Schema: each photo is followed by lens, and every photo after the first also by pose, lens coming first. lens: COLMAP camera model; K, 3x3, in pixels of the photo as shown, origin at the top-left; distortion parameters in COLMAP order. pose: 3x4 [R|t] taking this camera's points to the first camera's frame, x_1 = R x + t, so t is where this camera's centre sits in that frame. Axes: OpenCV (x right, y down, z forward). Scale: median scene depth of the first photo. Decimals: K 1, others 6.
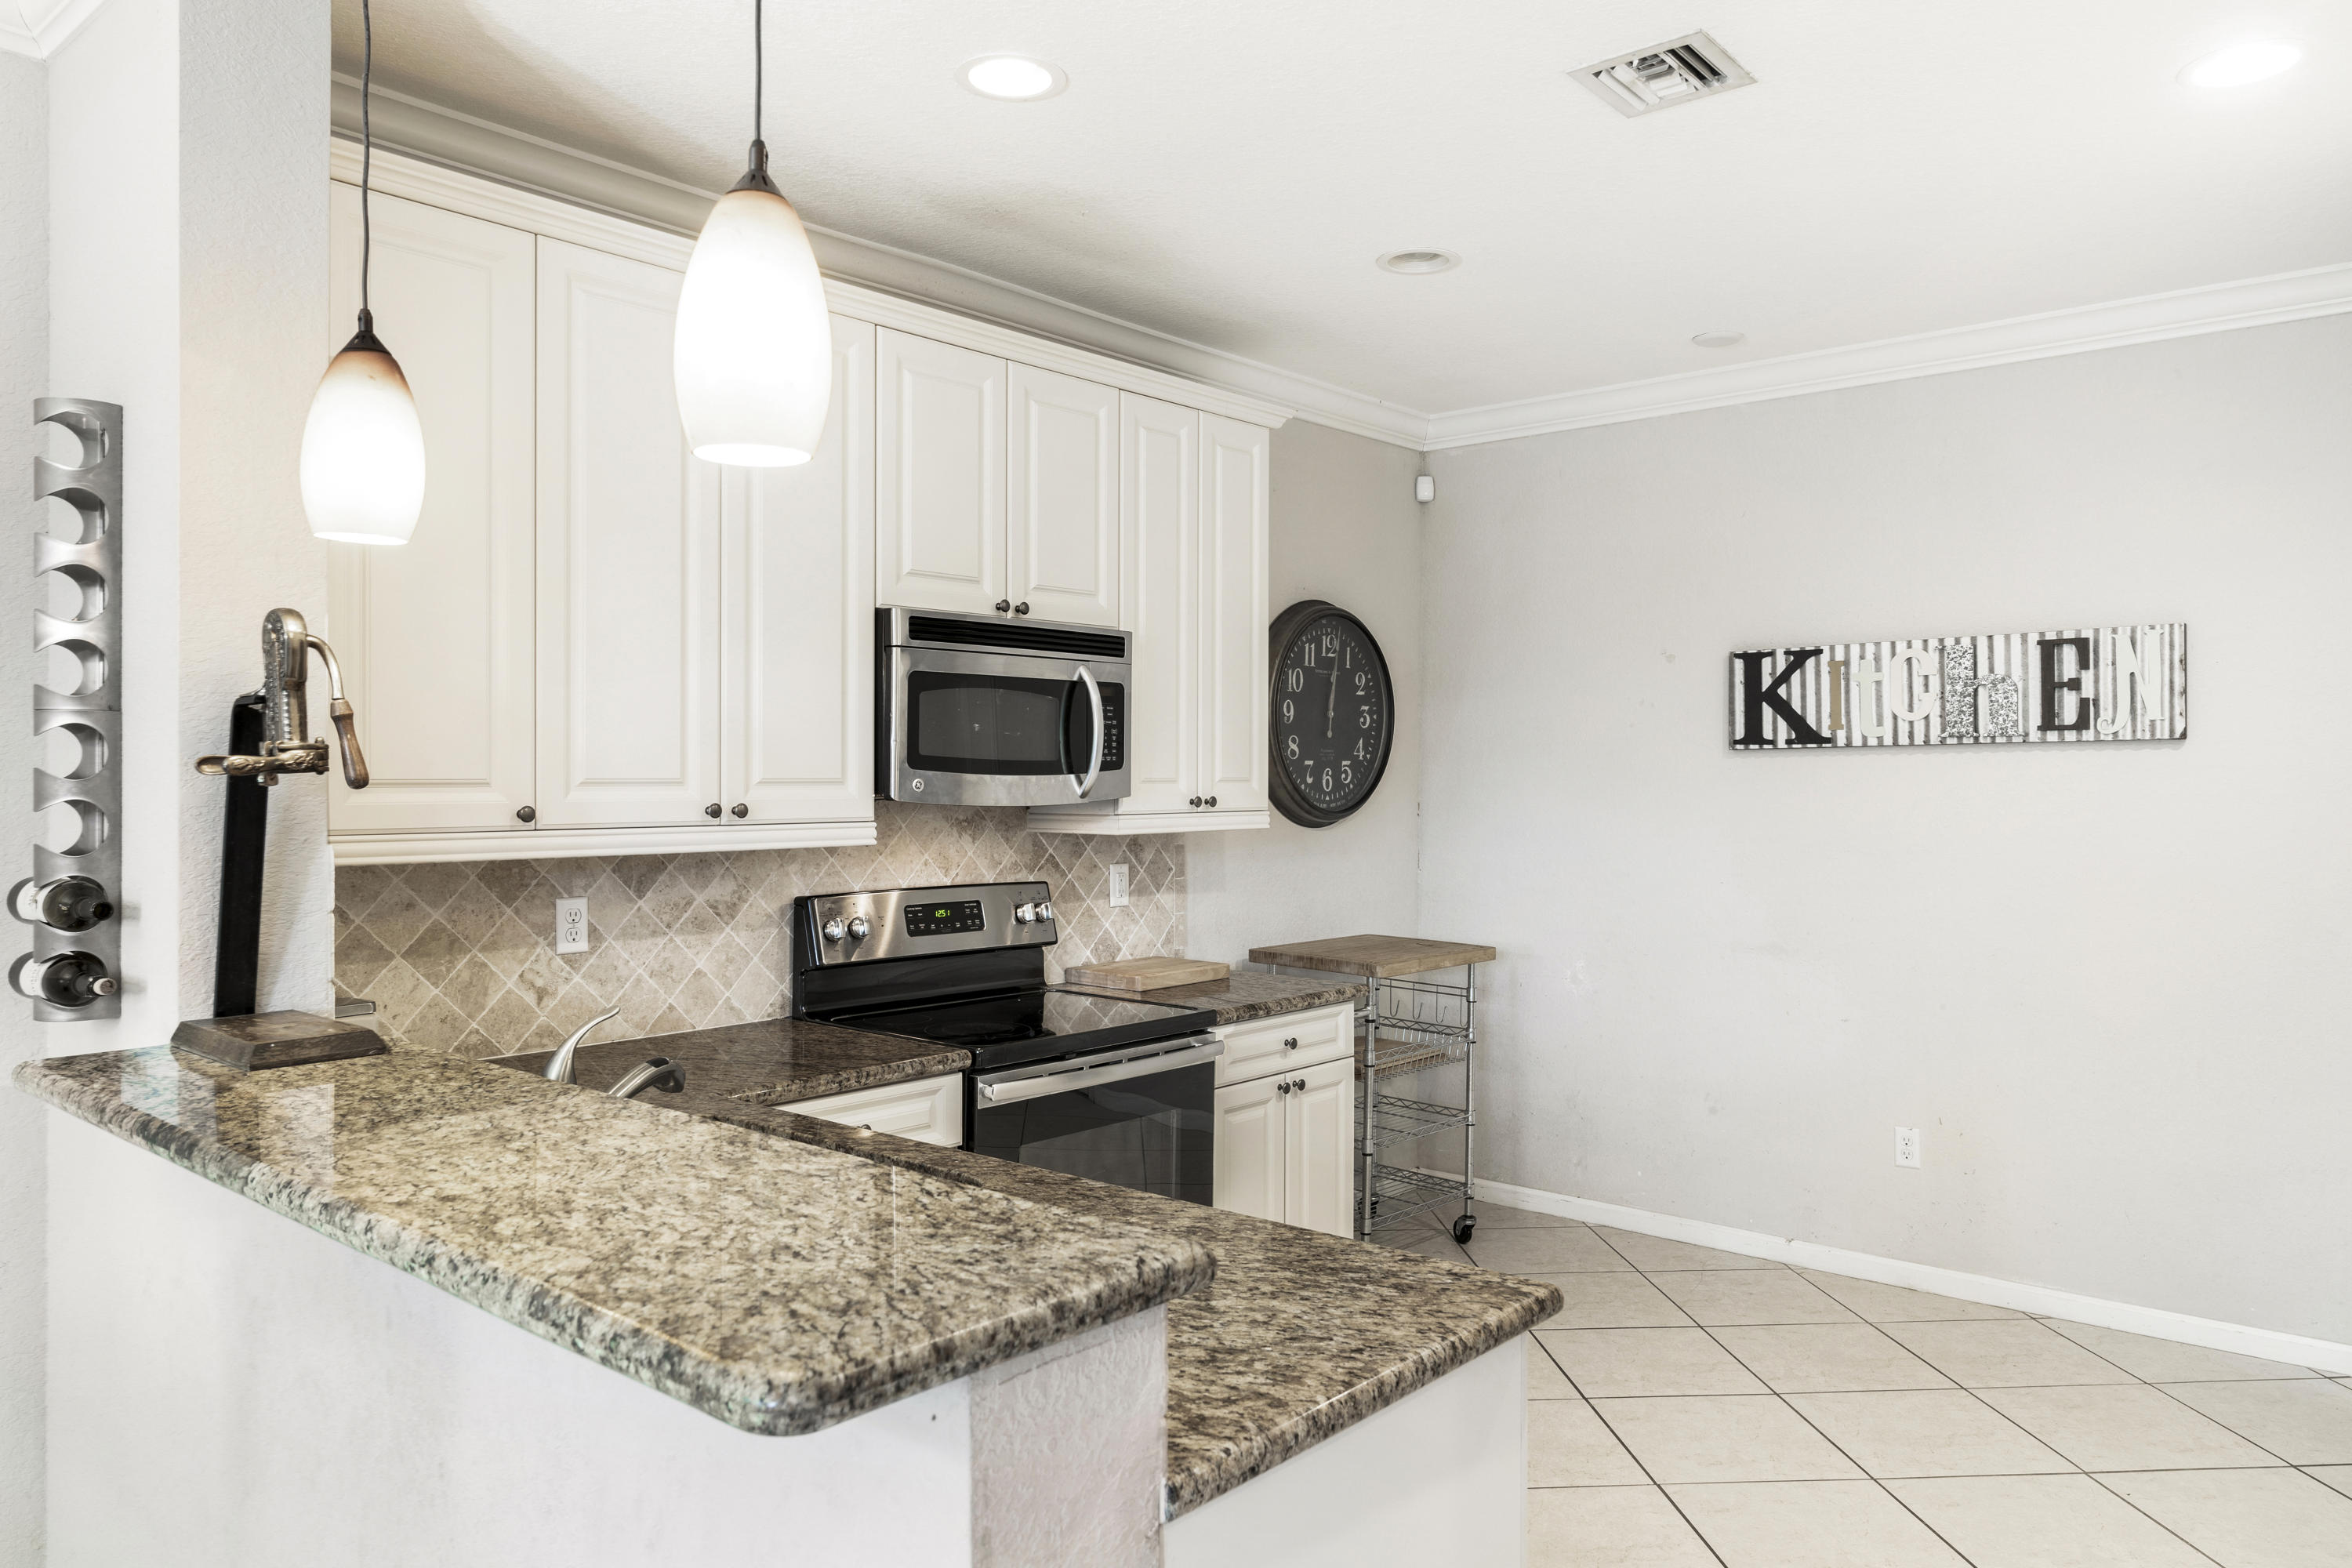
lens RADIAL K [[1644.0, 0, 1179.8], [0, 1644.0, 753.4], [0, 0, 1]] dist [-0.004201, -0.003414]
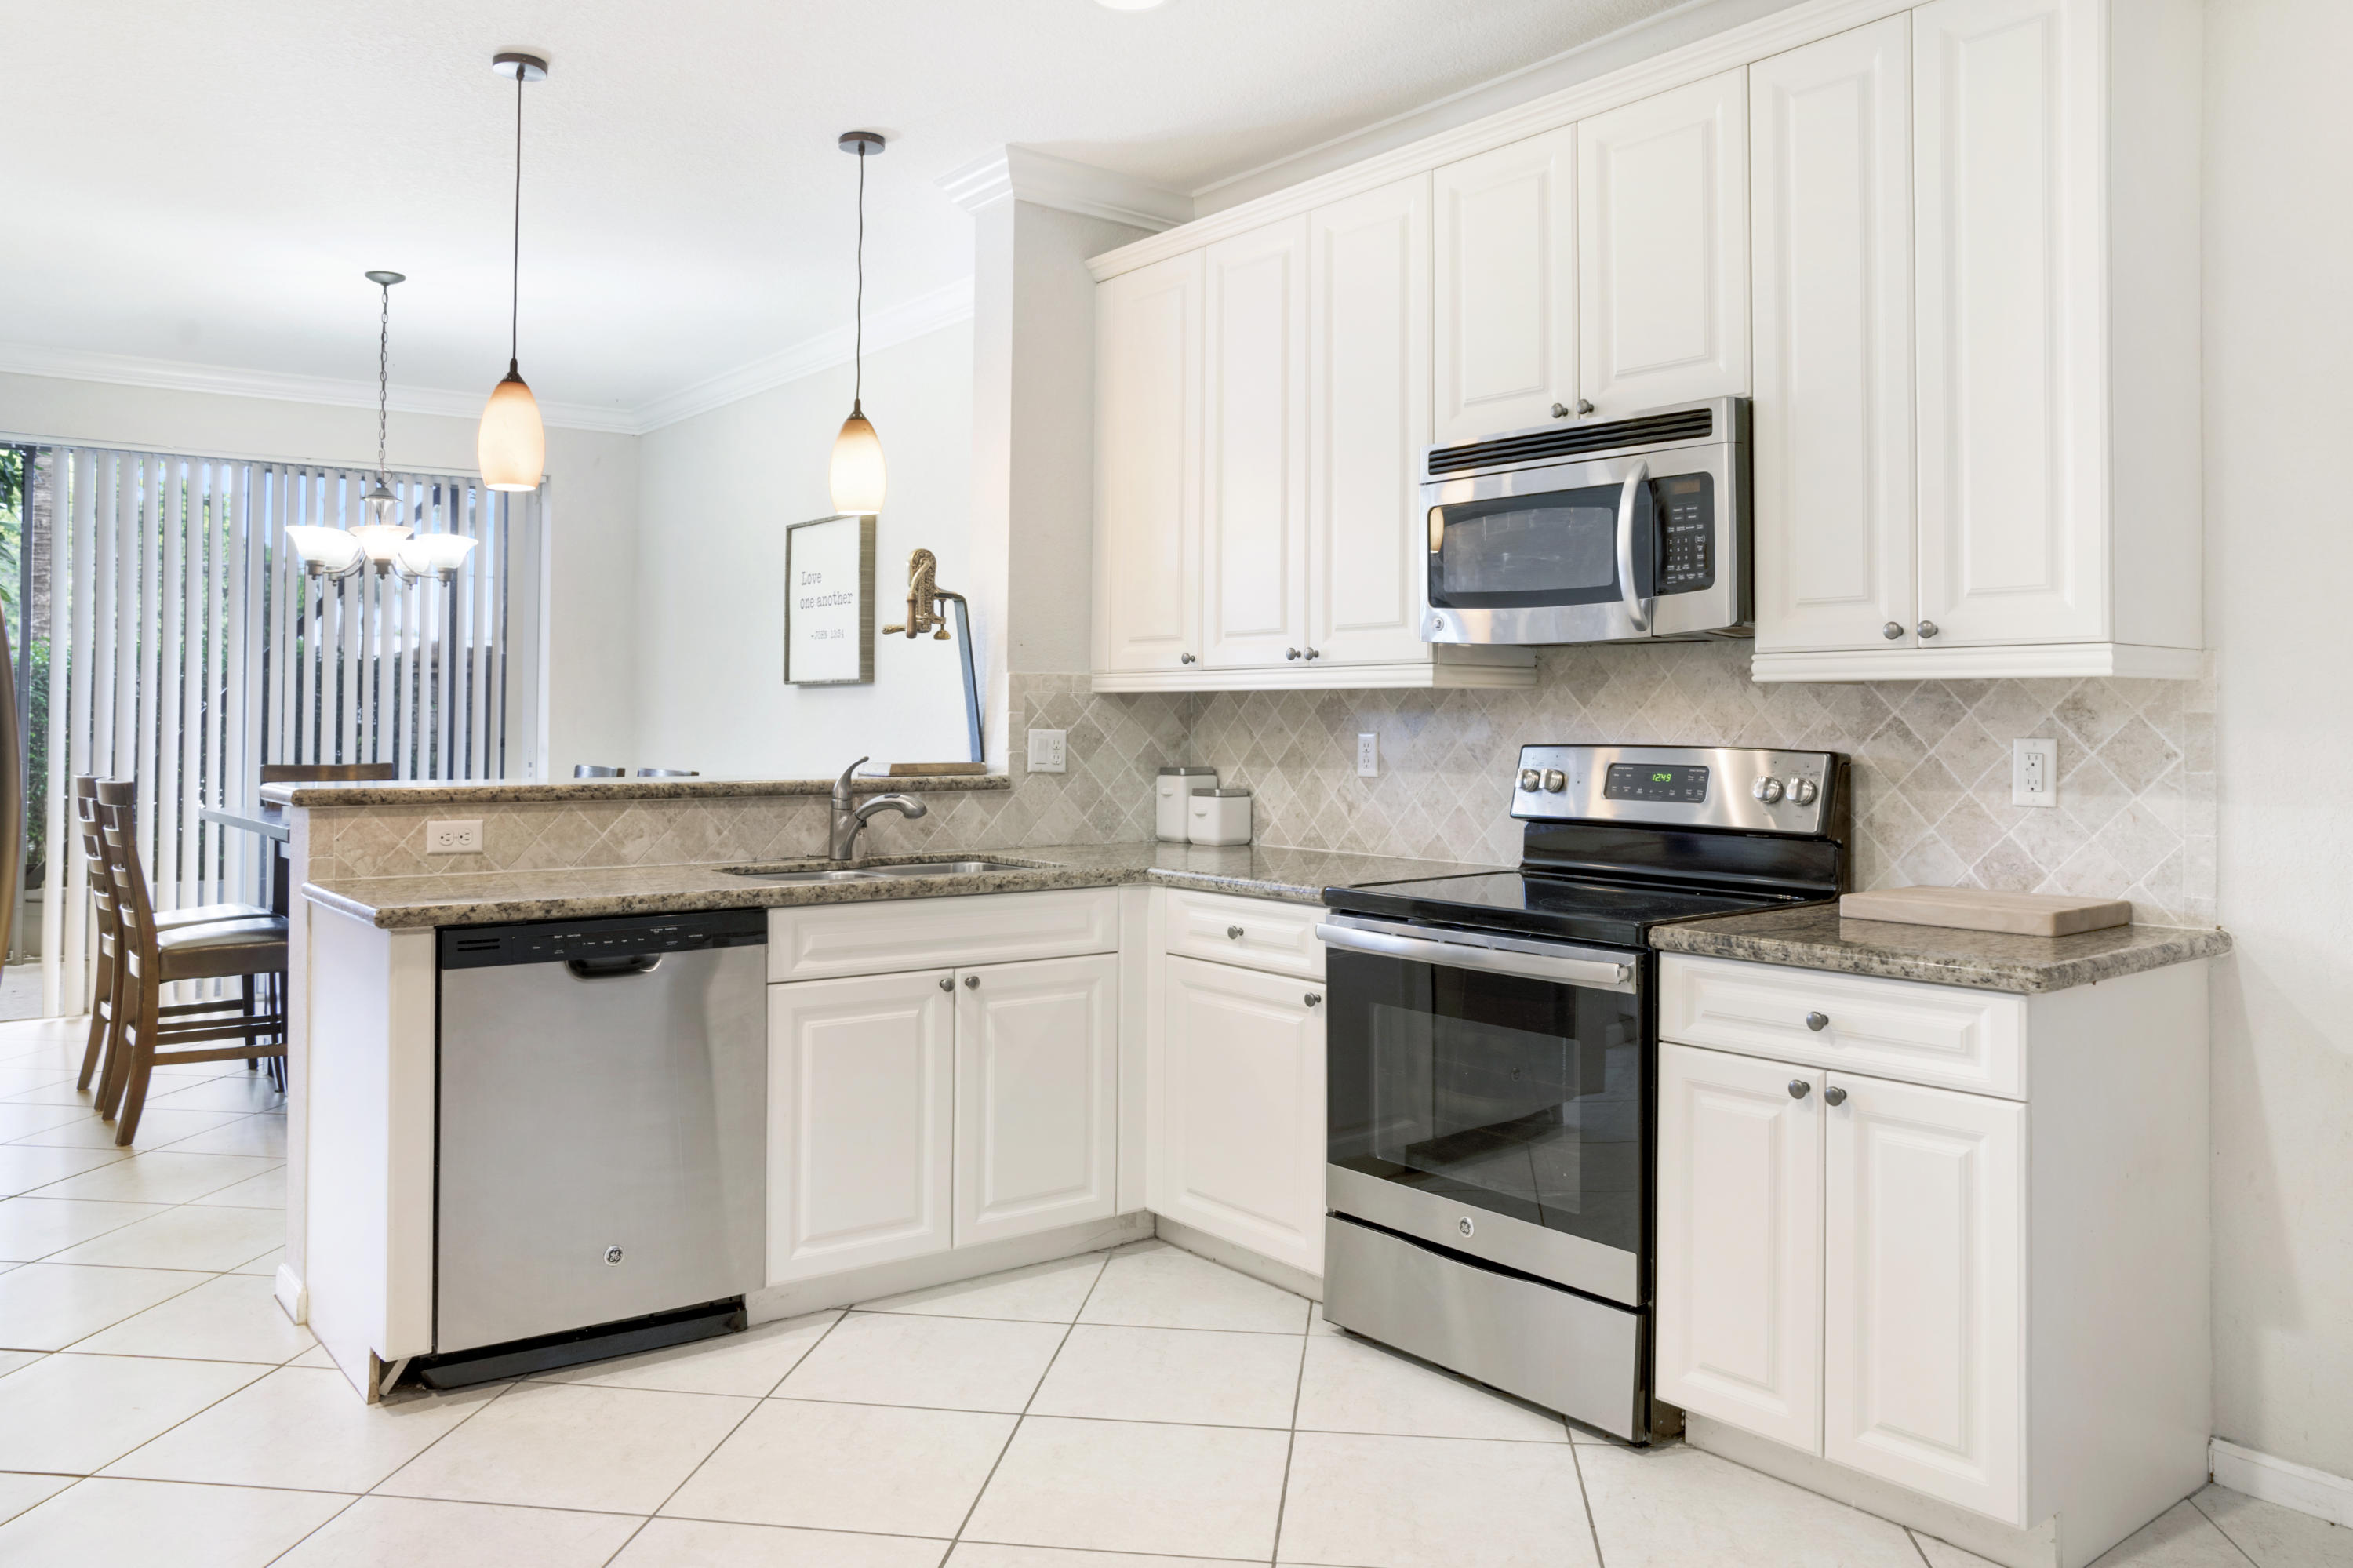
lens RADIAL K [[1694.6, 0, 1178.2], [0, 1694.6, 688.9], [0, 0, 1]] dist [-0.008079, -0.002637]
pose [[-0.197537, -0.020905, -0.980073, 0.841619], [0.007720, 0.999708, -0.022880, 0.078010], [0.980265, -0.012086, -0.197318, 1.038600]]
